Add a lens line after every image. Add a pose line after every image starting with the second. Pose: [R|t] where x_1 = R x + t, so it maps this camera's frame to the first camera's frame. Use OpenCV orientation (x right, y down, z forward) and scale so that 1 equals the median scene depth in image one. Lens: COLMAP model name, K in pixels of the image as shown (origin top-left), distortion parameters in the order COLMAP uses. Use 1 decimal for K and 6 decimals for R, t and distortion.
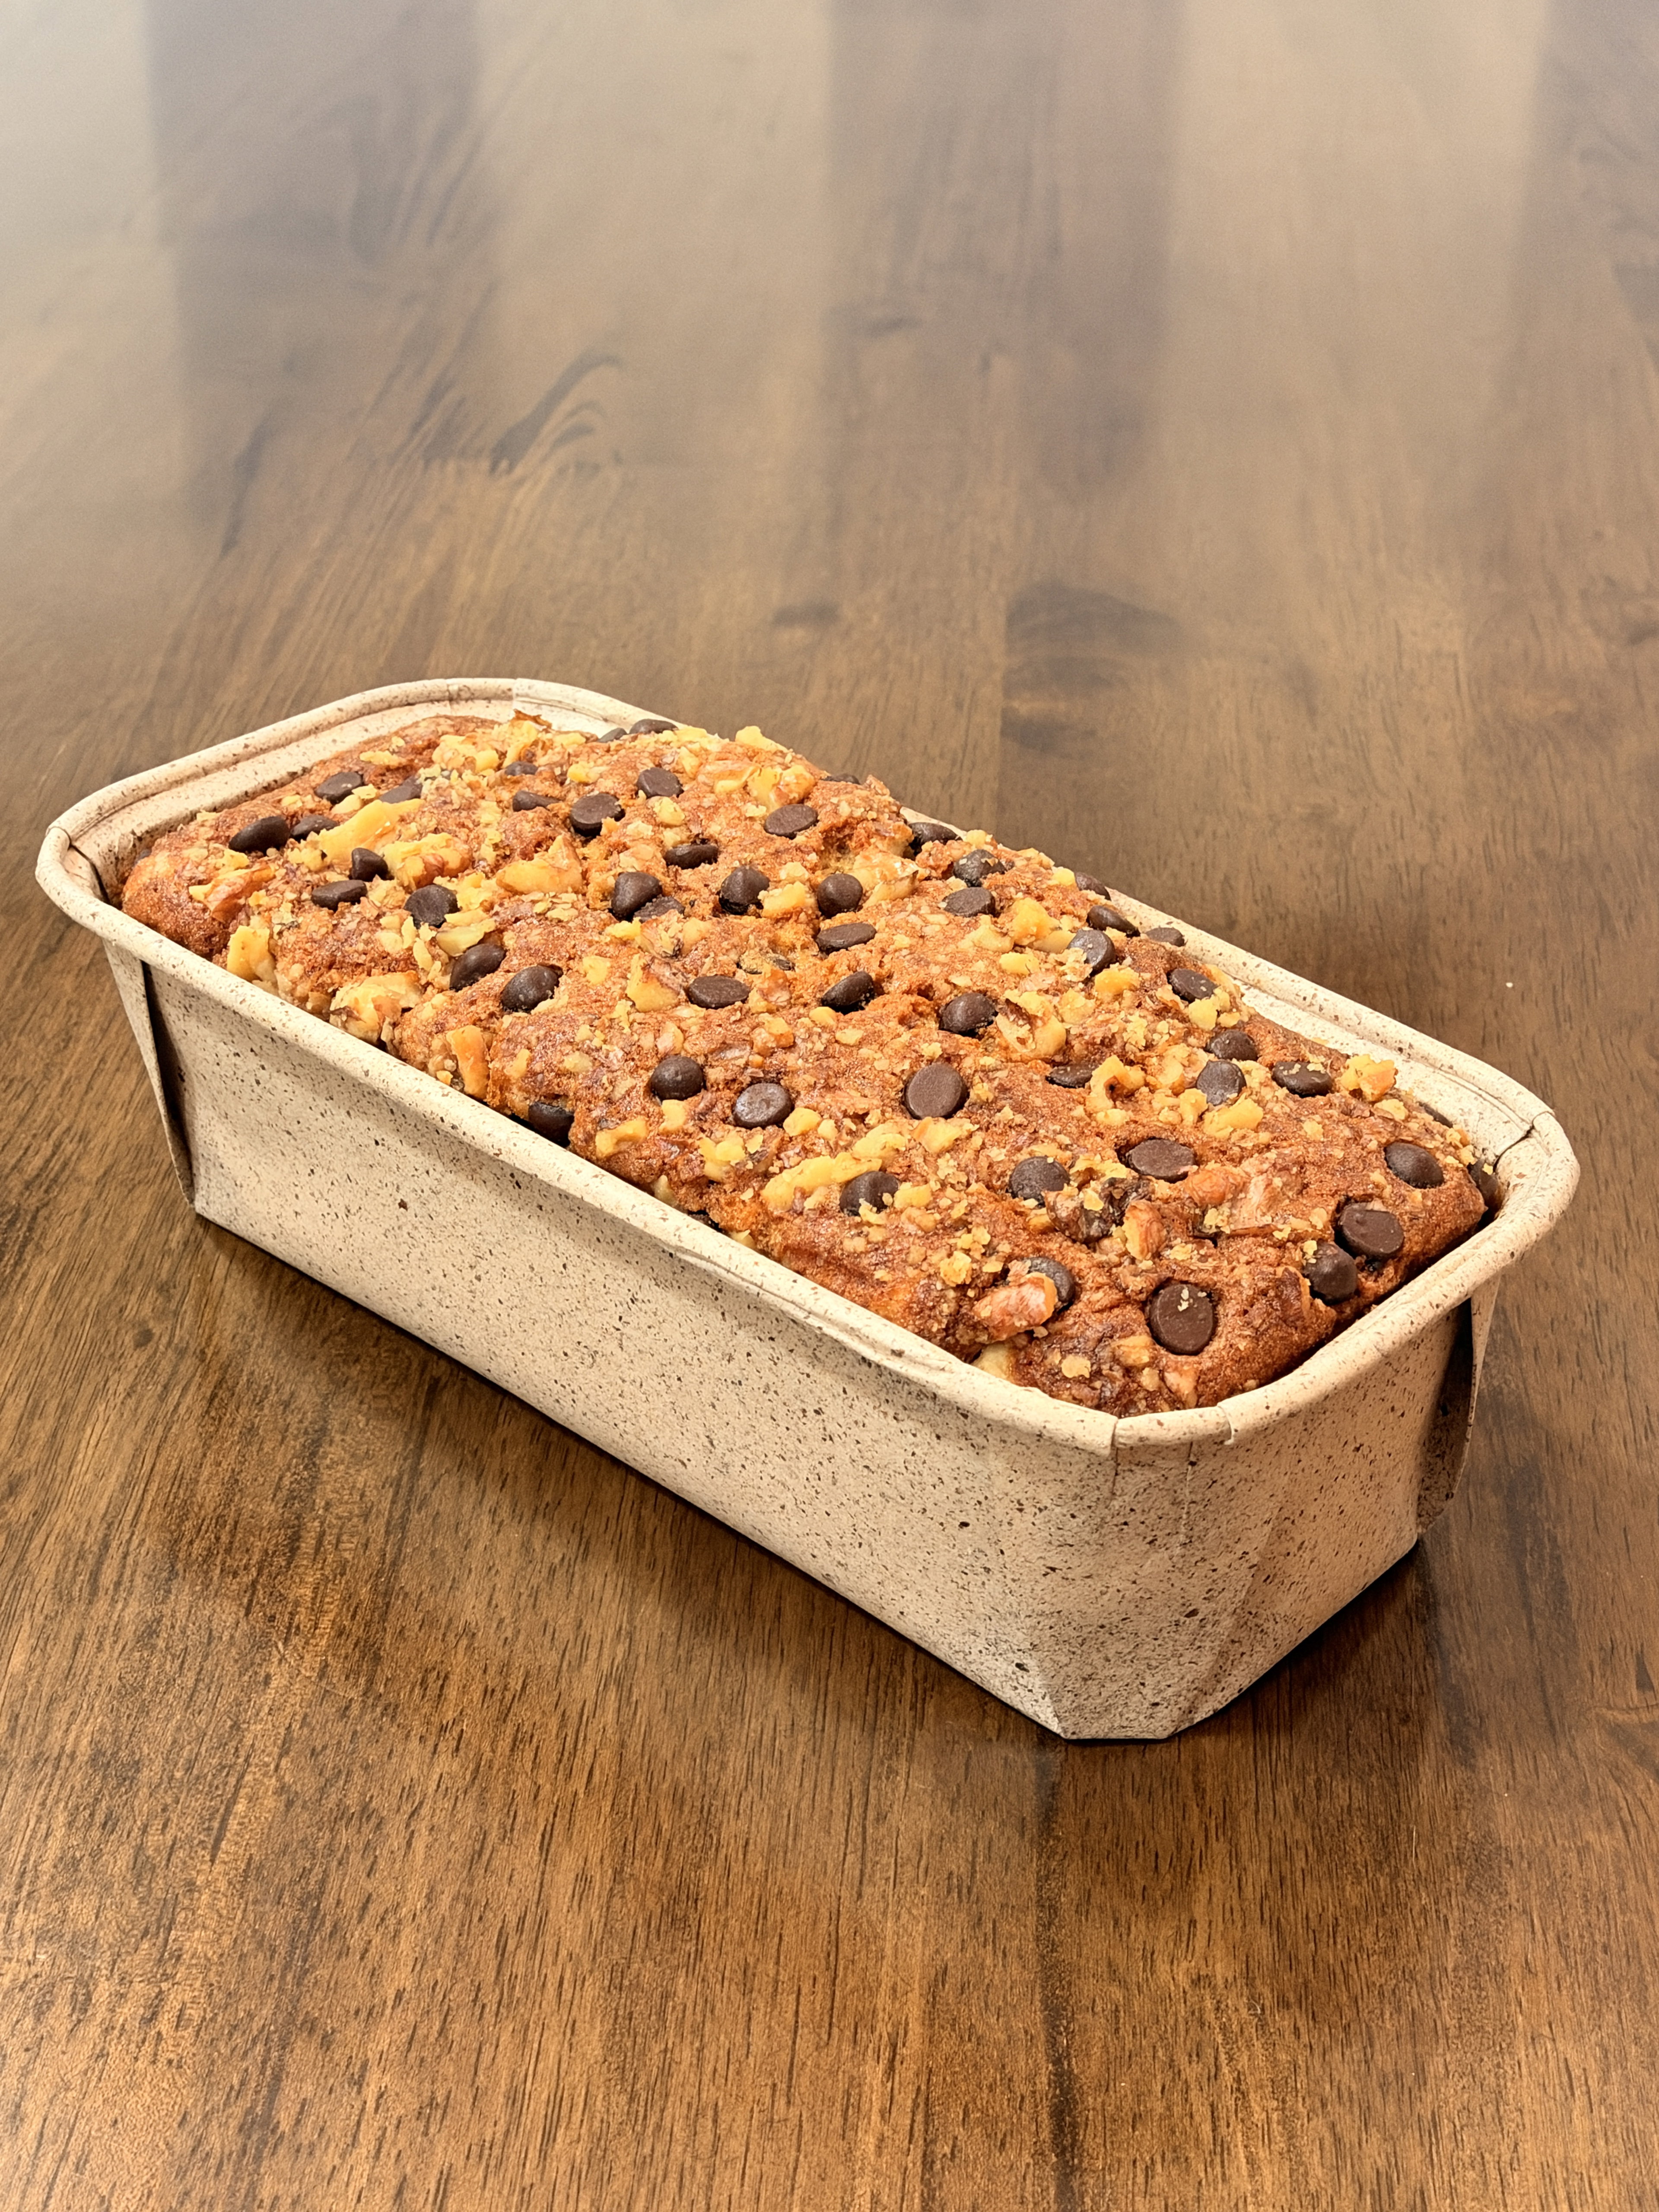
lens RADIAL K [[3061.8, 0, 826.4], [0, 3061.8, 1108.4], [0, 0, 1]] dist [0.313056, -1.136787]
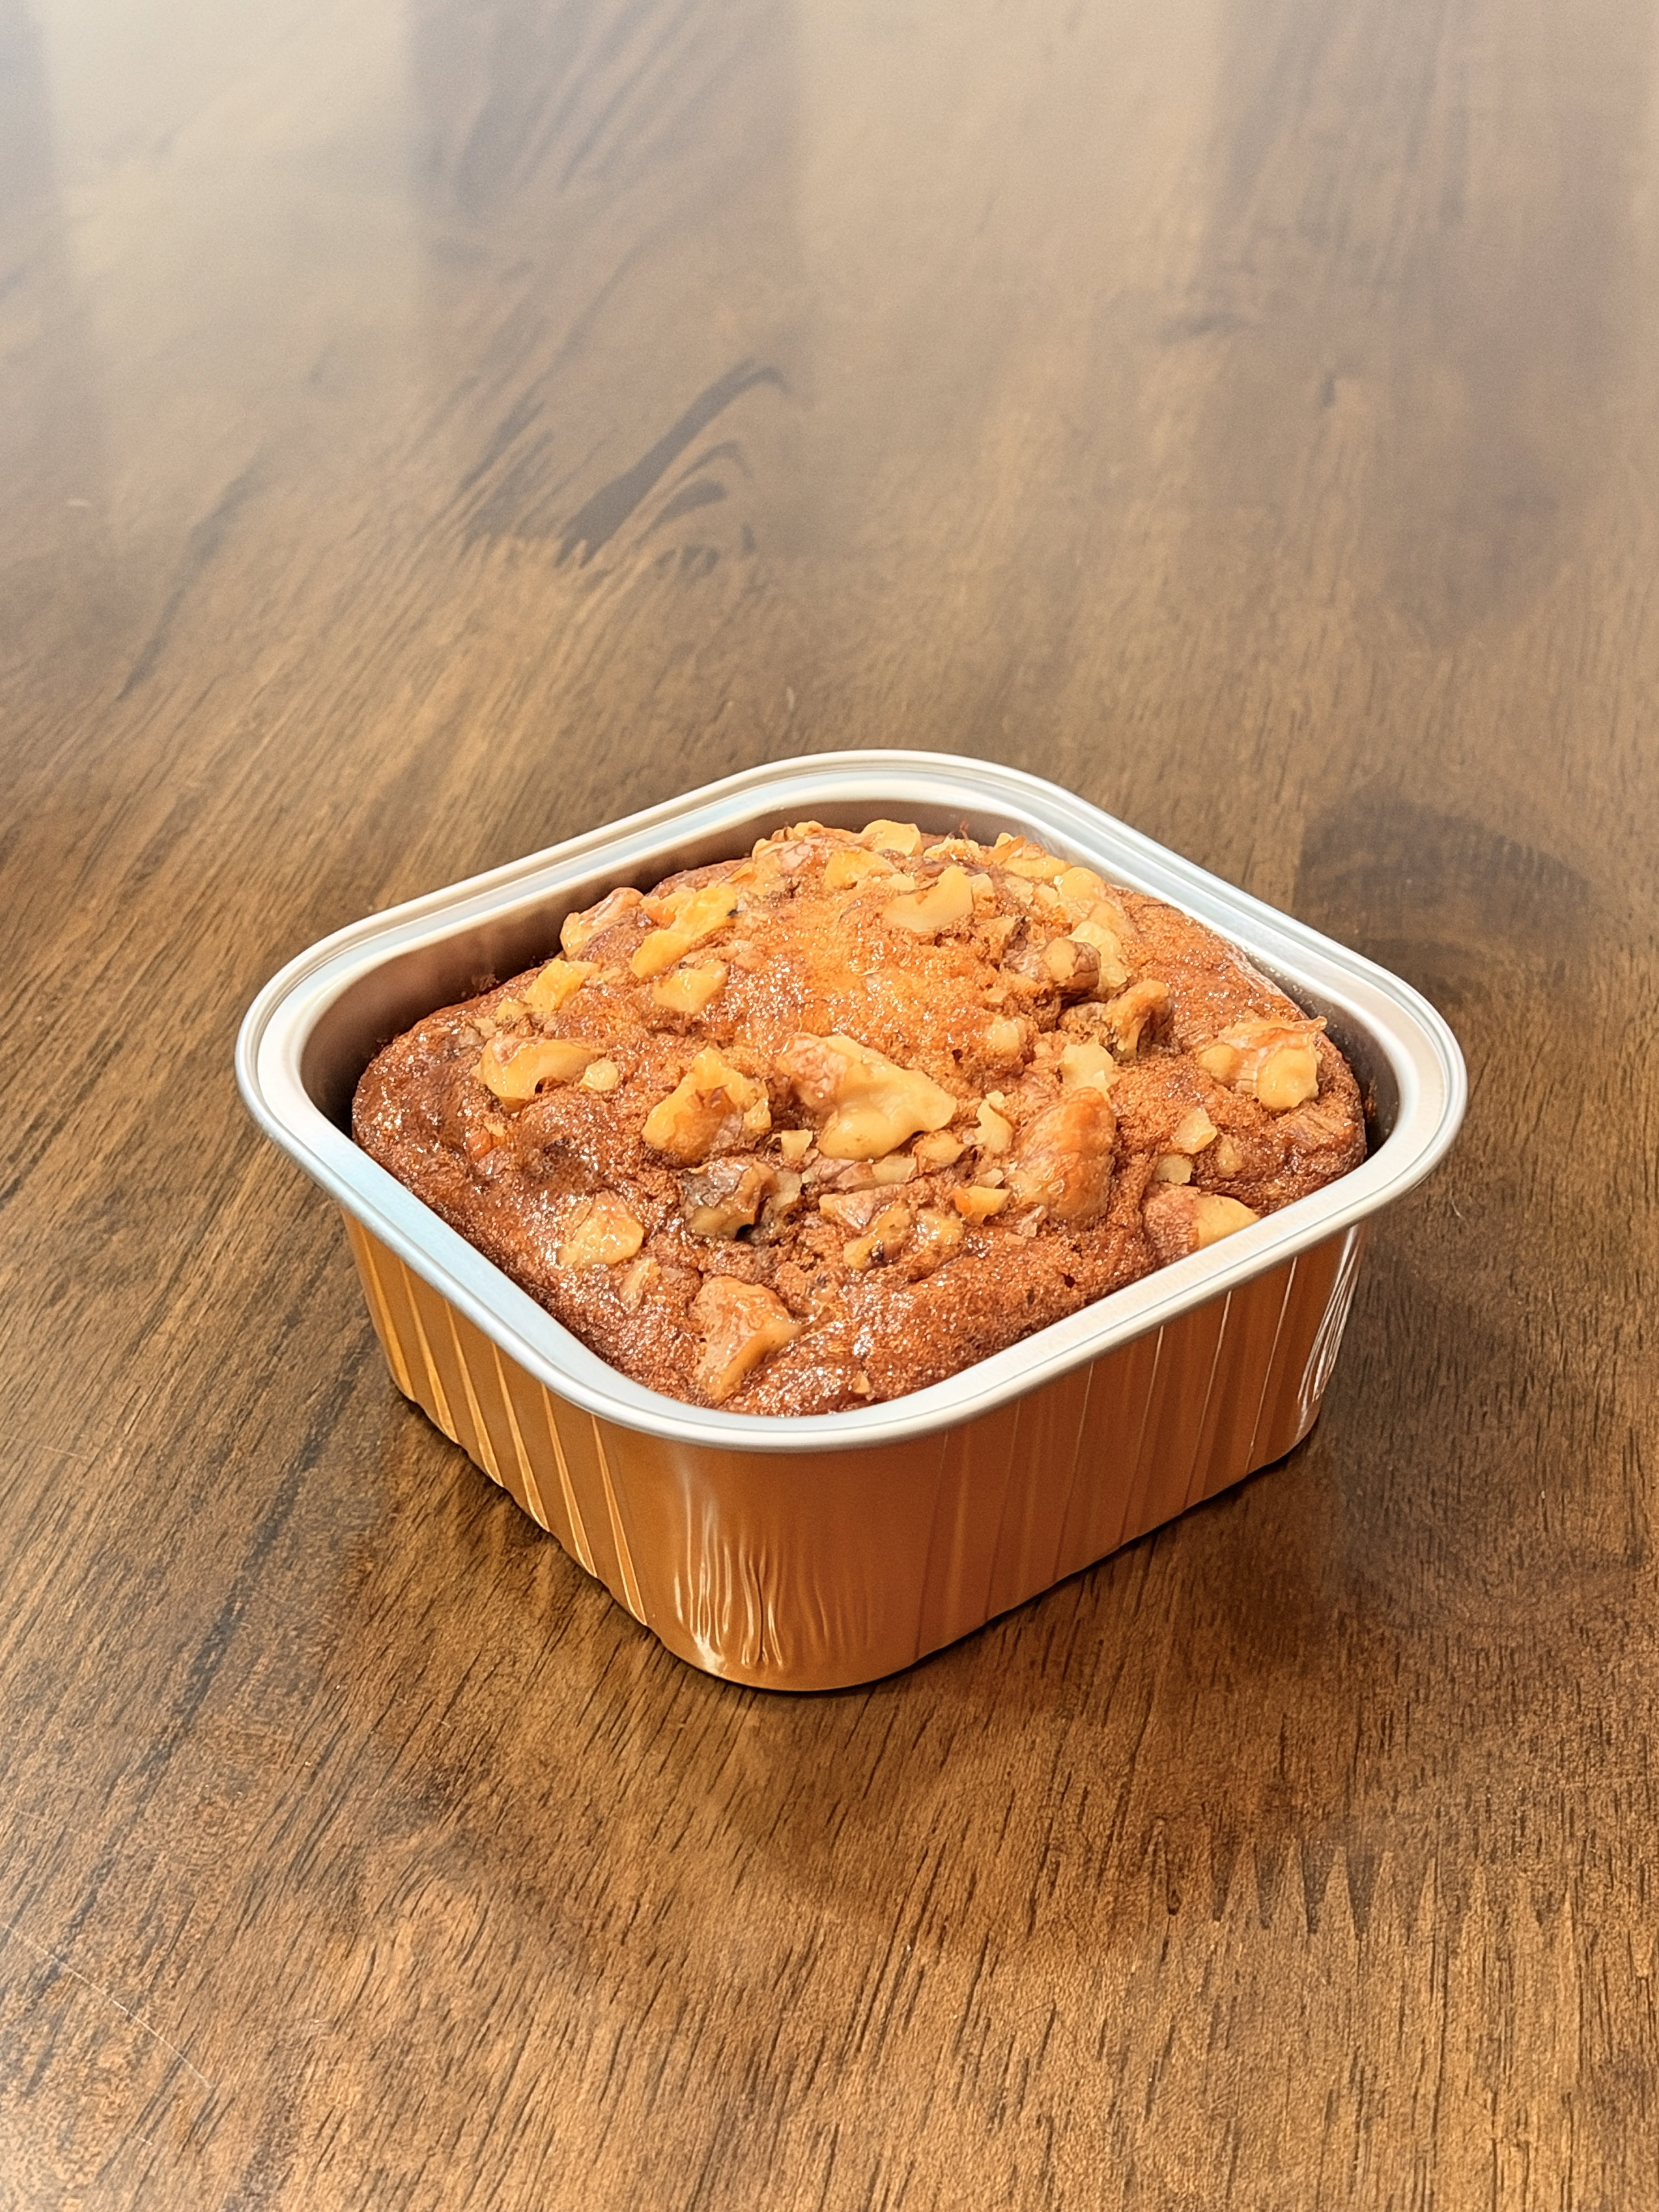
lens RADIAL K [[3204.5, 0, 829.5], [0, 3204.5, 1106.0], [0, 0, 1]] dist [0.329019, -1.261676]
pose [[0.991098, 0.053750, -0.121805, 0.075802], [-0.049269, 0.998004, 0.039507, -0.213048], [0.123685, -0.033154, 0.991768, 0.557434]]
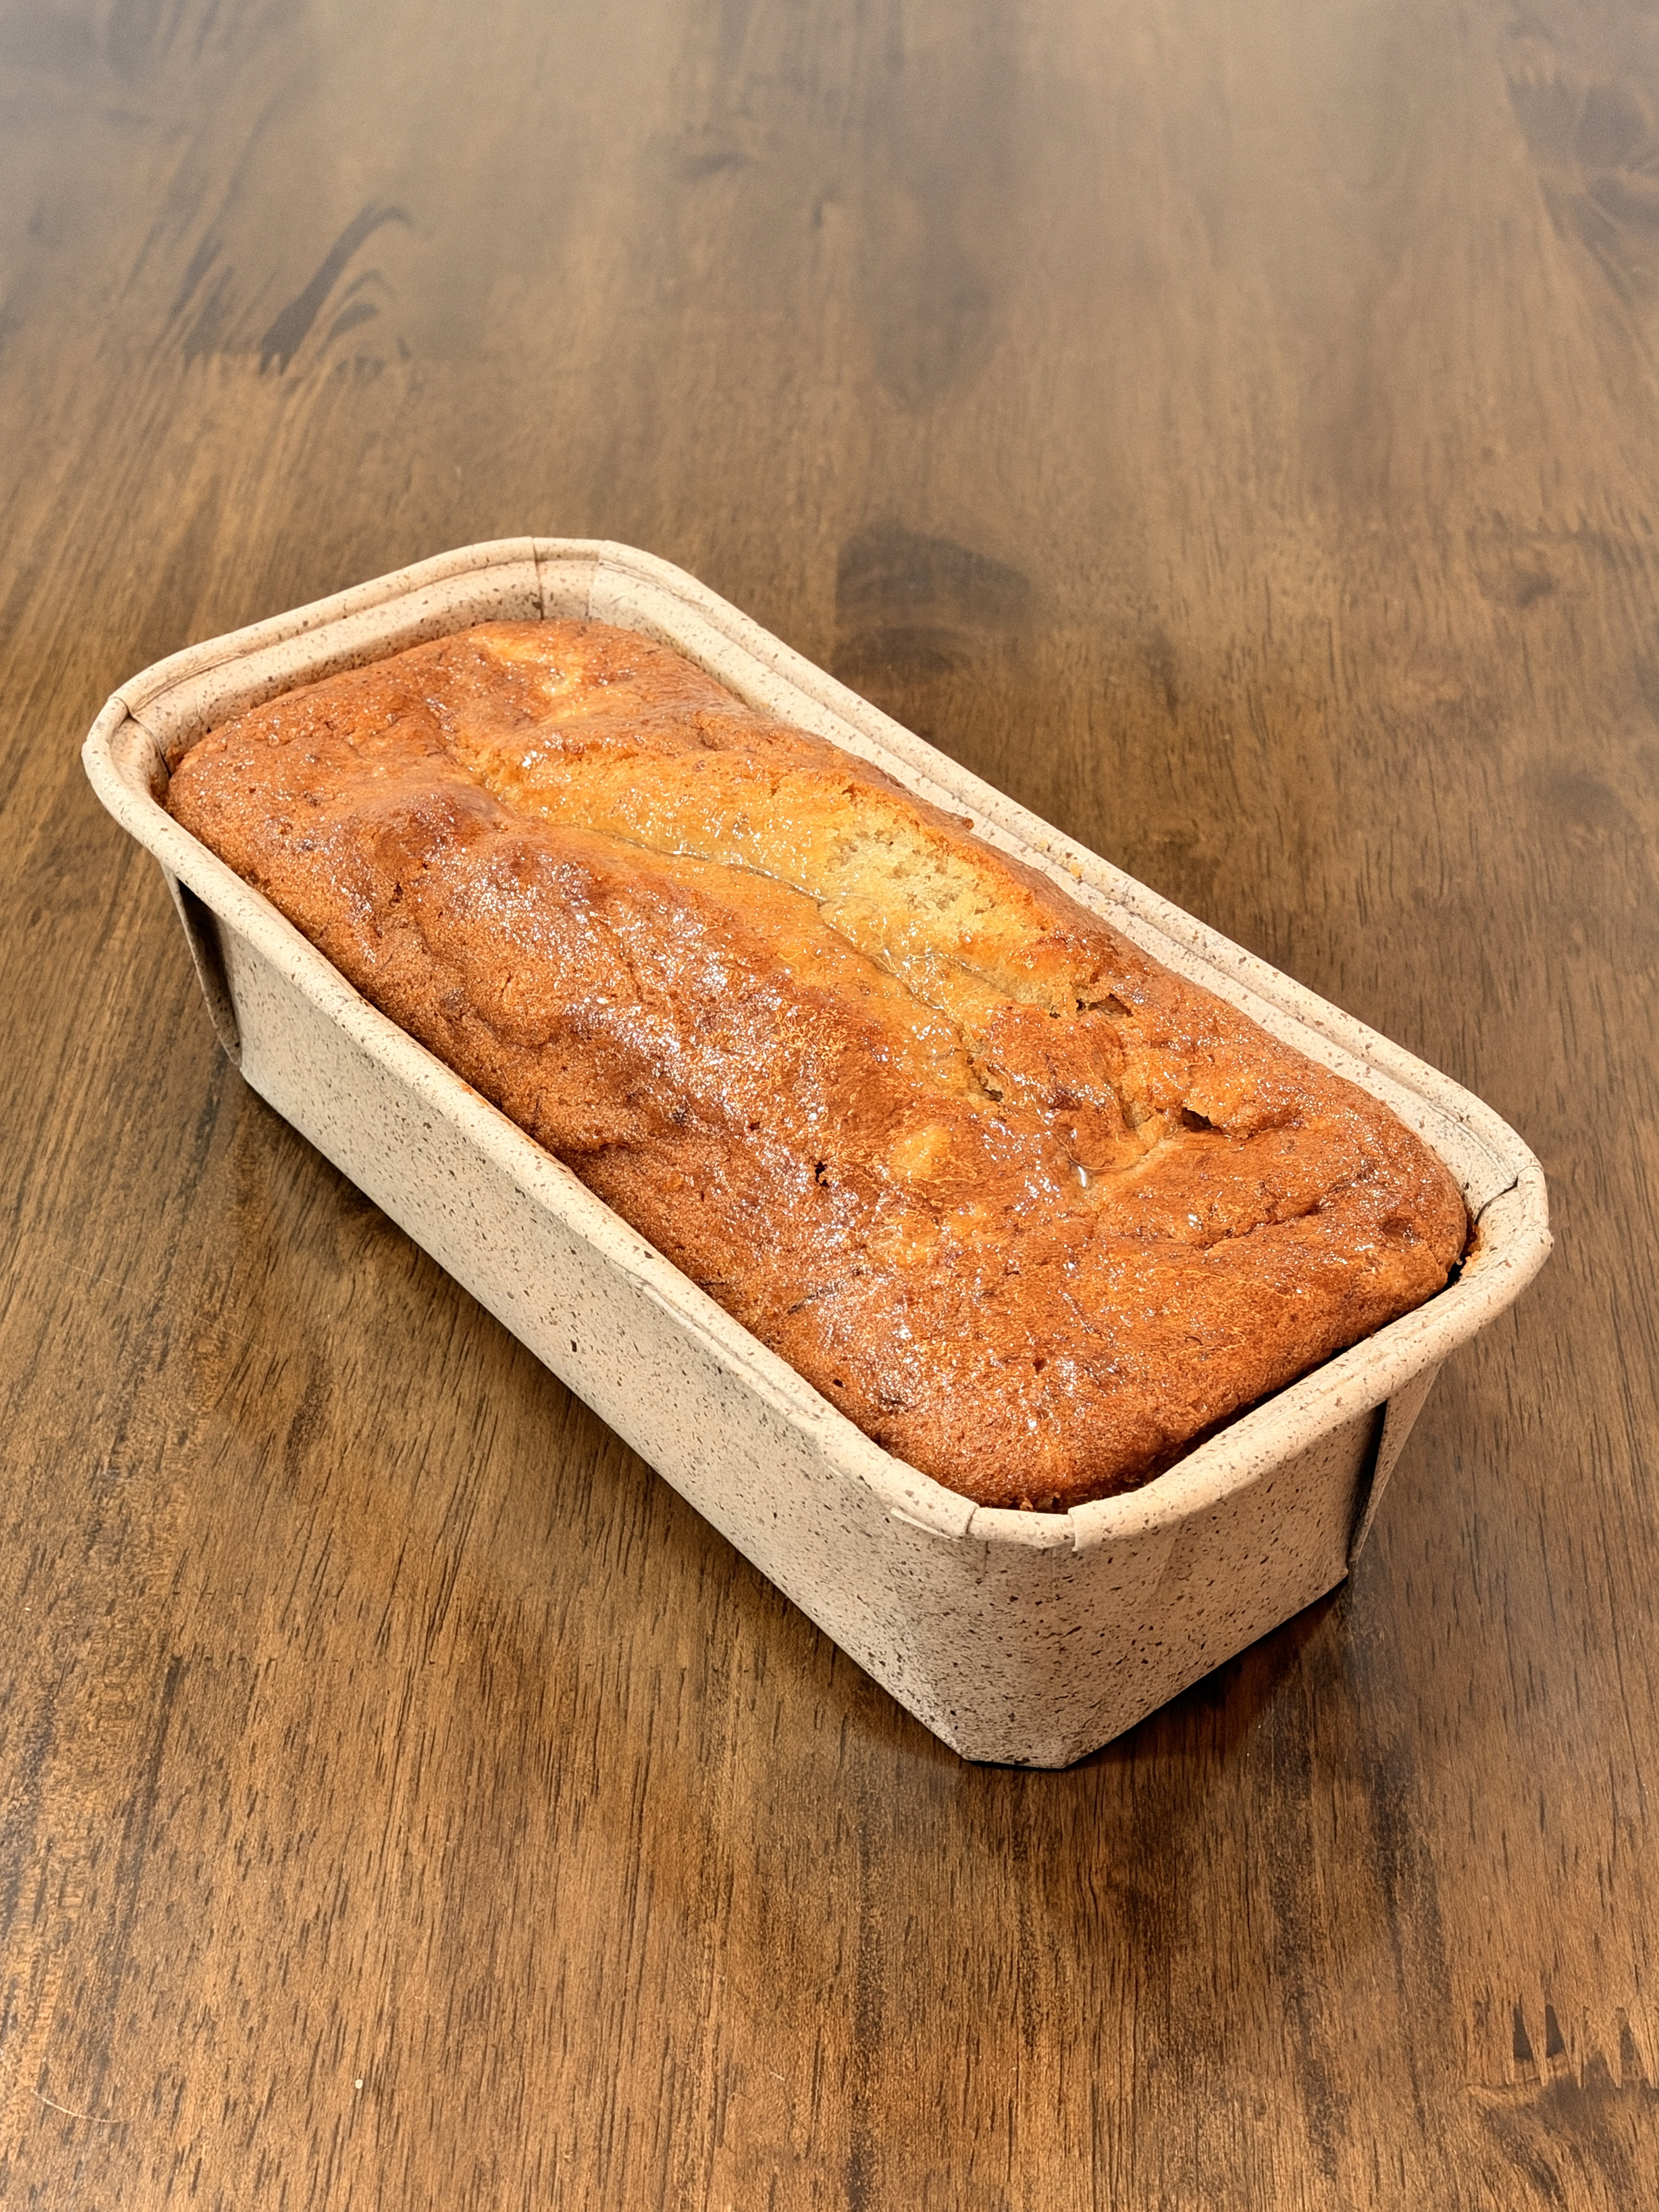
lens RADIAL K [[3052.0, 0, 824.5], [0, 3052.0, 1109.2], [0, 0, 1]] dist [0.309214, -1.112734]
pose [[0.999178, -0.016597, 0.036973, 0.030827], [0.011546, 0.991069, 0.132853, -0.202156], [-0.038847, -0.132317, 0.990446, 0.147893]]
